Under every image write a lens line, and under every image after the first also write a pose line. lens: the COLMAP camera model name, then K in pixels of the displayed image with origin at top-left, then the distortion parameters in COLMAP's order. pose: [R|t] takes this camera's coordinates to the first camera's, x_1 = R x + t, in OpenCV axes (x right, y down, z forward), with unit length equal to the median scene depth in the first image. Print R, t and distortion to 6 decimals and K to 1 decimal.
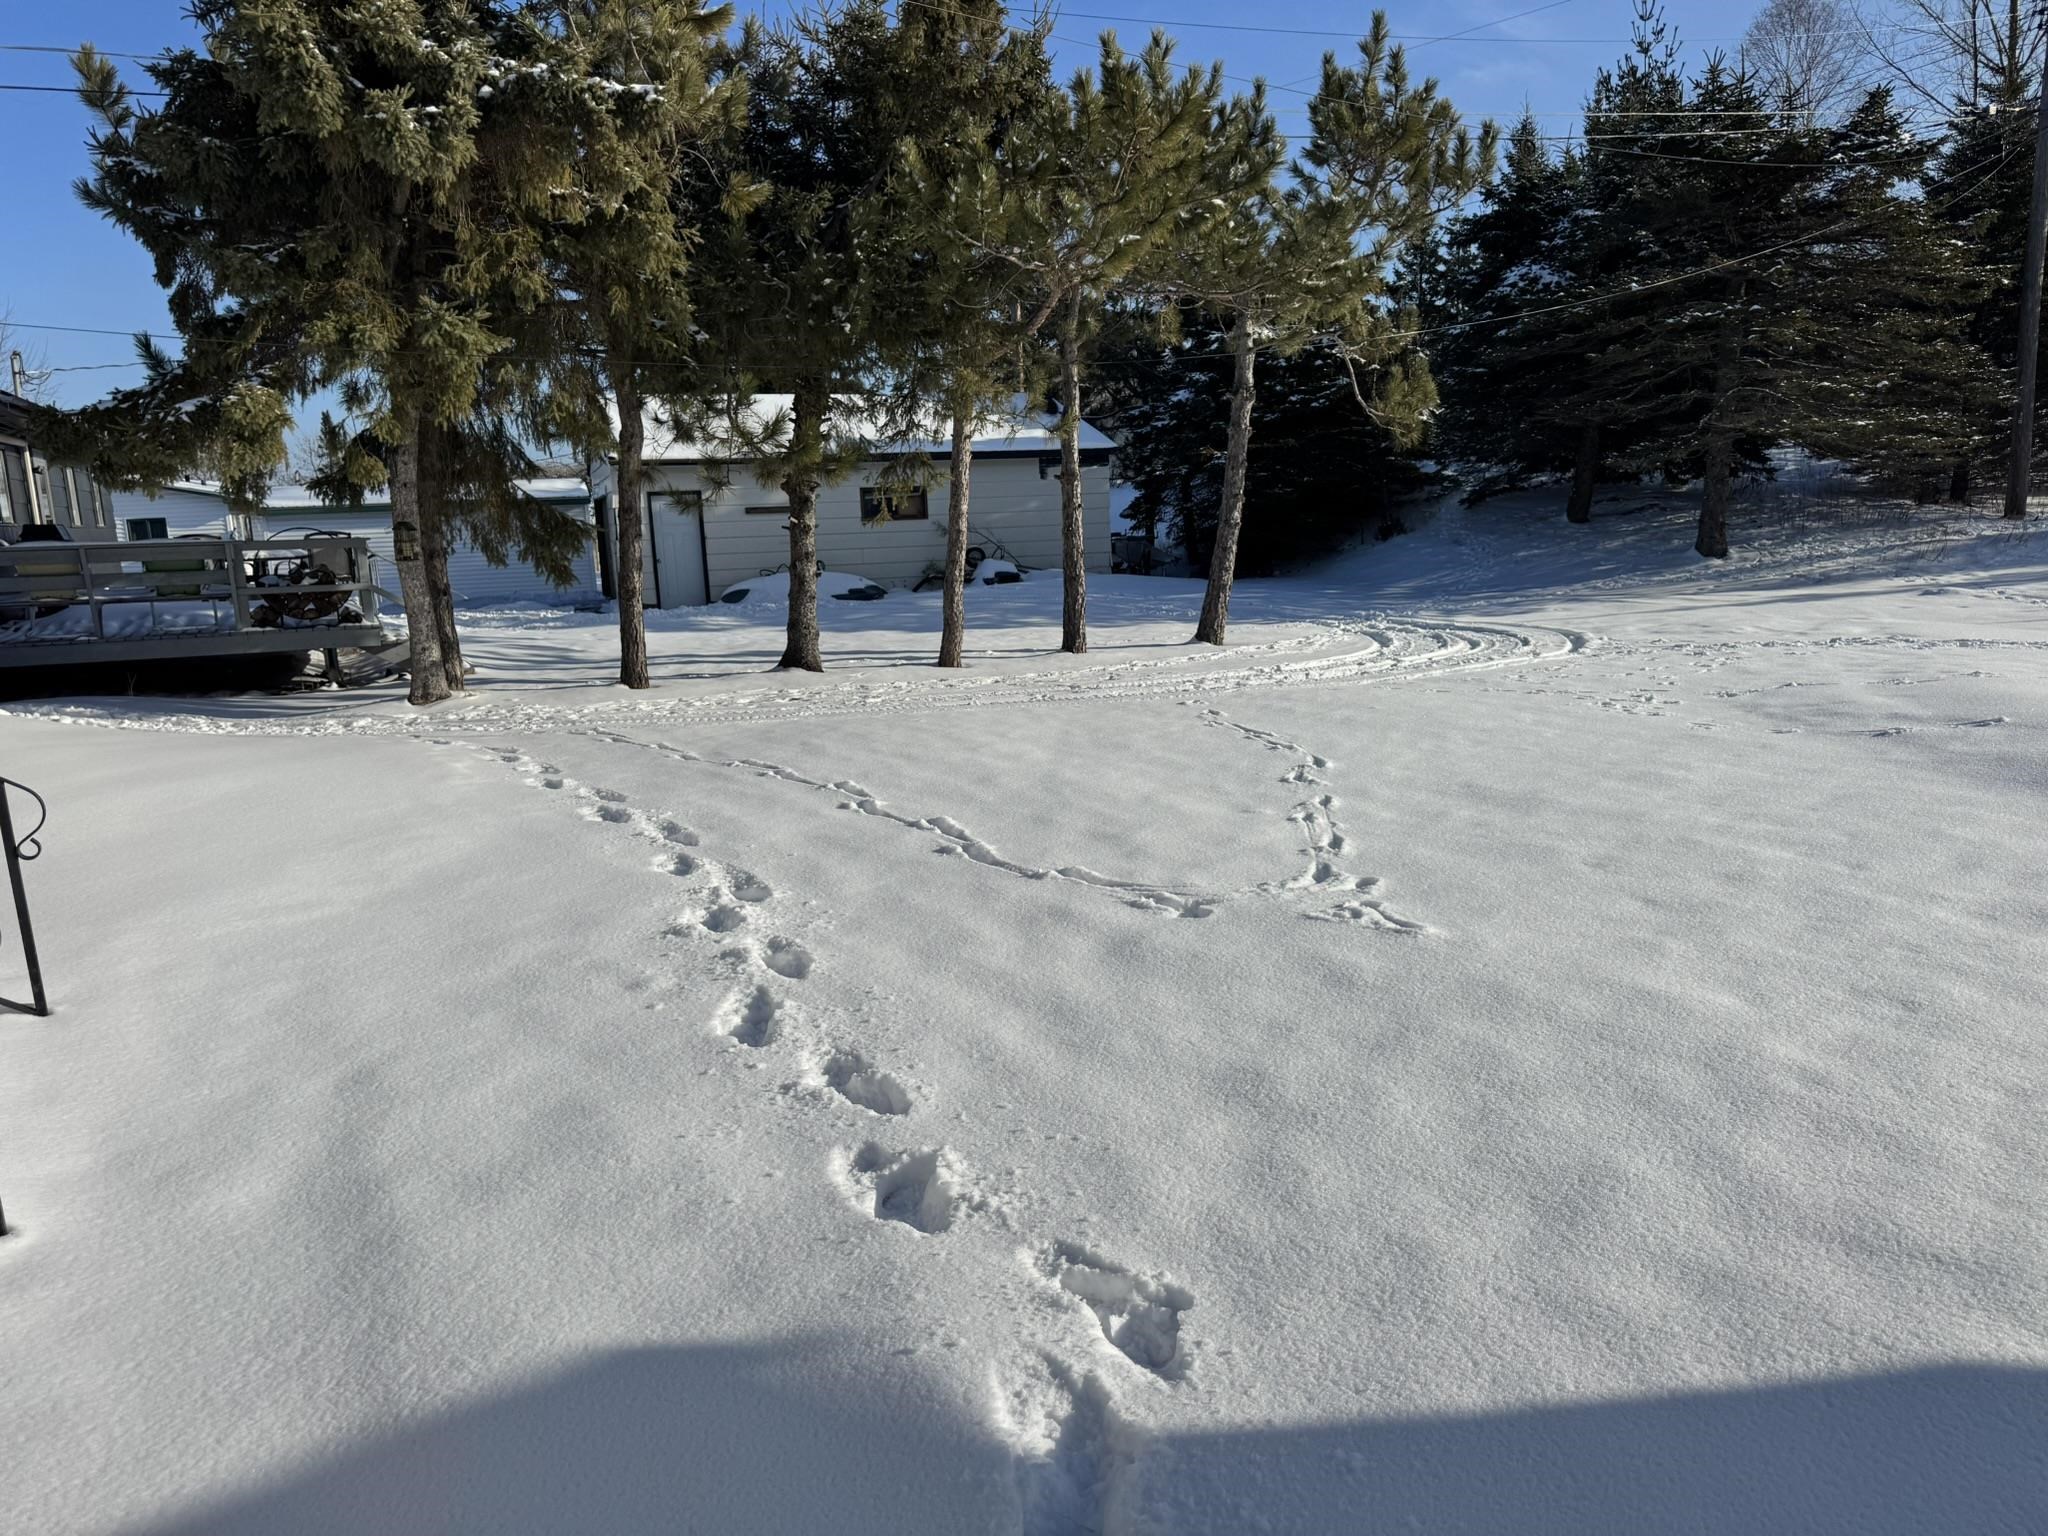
lens RADIAL K [[1449.5, 0, 1022.5], [0, 1449.5, 770.6], [0, 0, 1]] dist [0.056454, -0.072000]
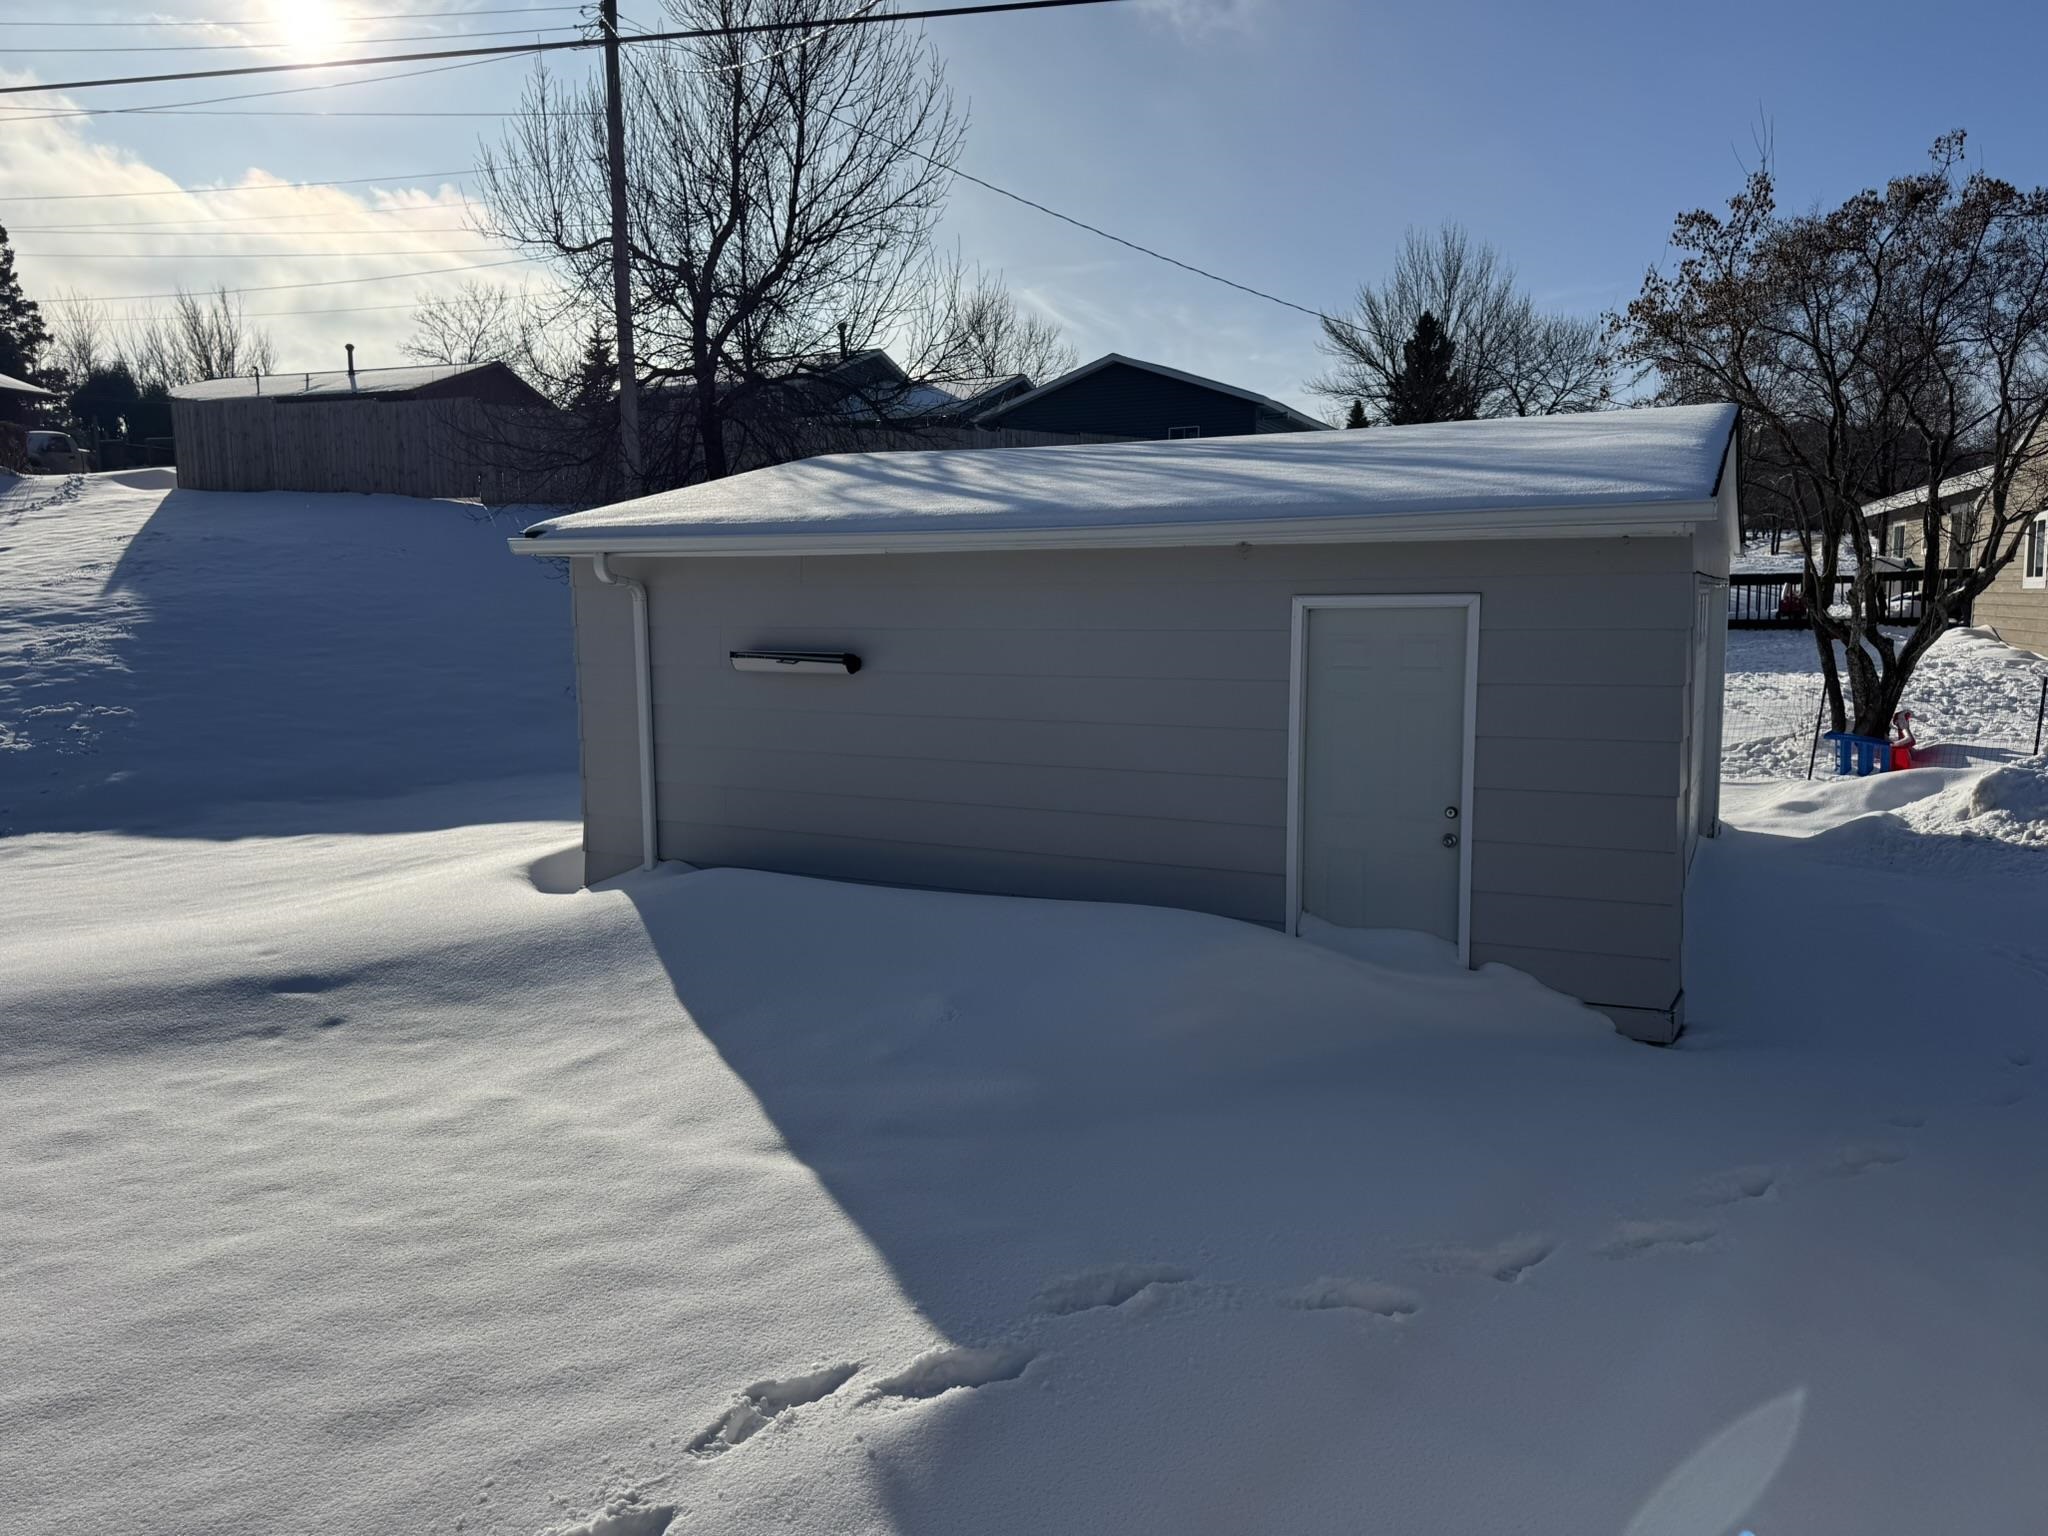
lens RADIAL K [[1449.5, 0, 1023.7], [0, 1449.5, 769.2], [0, 0, 1]] dist [0.056454, -0.072000]
pose [[-0.373212, -0.065816, 0.925409, -1.174379], [0.182624, 0.972752, 0.142834, -0.376645], [-0.909594, 0.222309, -0.351023, 0.969308]]
